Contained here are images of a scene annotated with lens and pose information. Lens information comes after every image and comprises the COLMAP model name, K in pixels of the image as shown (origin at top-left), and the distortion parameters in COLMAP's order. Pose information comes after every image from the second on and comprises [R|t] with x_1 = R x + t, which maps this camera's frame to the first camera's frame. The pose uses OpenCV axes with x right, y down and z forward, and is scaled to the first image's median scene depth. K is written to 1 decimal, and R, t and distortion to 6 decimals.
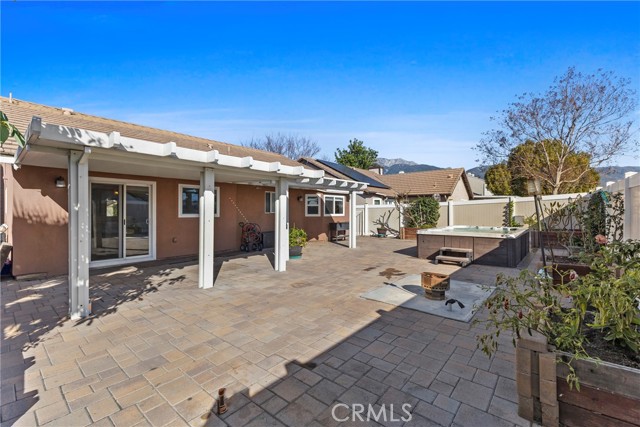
lens RADIAL K [[279.5, 0, 320.0], [0, 279.5, 211.9], [0, 0, 1]] dist [0.014846, -0.000255]
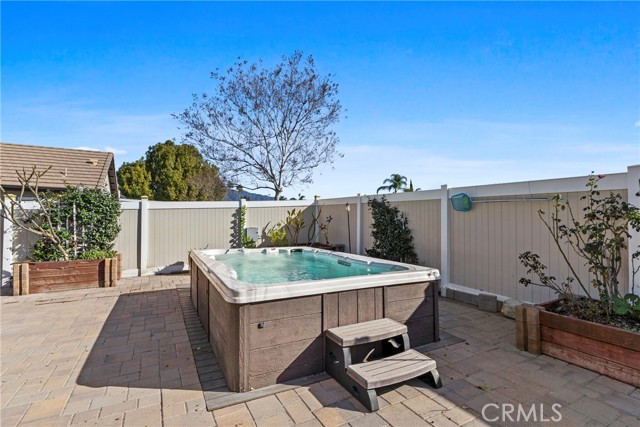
lens RADIAL K [[304.9, 0, 318.9], [0, 304.9, 214.6], [0, 0, 1]] dist [0.002064, 0.000254]
pose [[0.365210, 0.024073, 0.930614, 0.067704], [-0.004371, 0.999699, -0.024144, -0.000420], [-0.930915, 0.004750, 0.365206, 0.561445]]
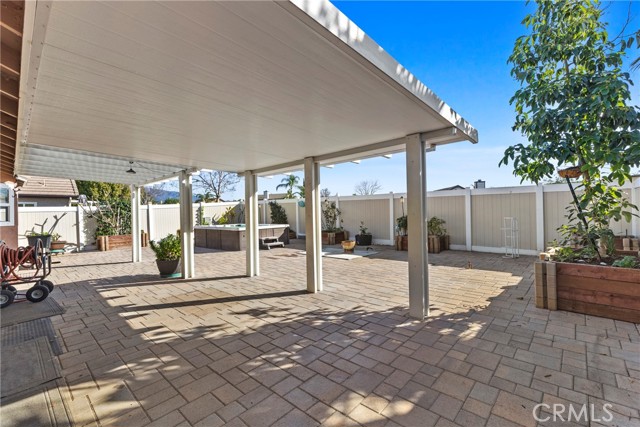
lens RADIAL K [[279.5, 0, 323.0], [0, 279.5, 211.7], [0, 0, 1]] dist [0.014846, -0.000255]
pose [[0.026944, 0.001826, 0.999635, -0.575000], [0.028513, 0.999590, -0.002595, 0.008104], [-0.999230, 0.028572, 0.026881, 0.415504]]
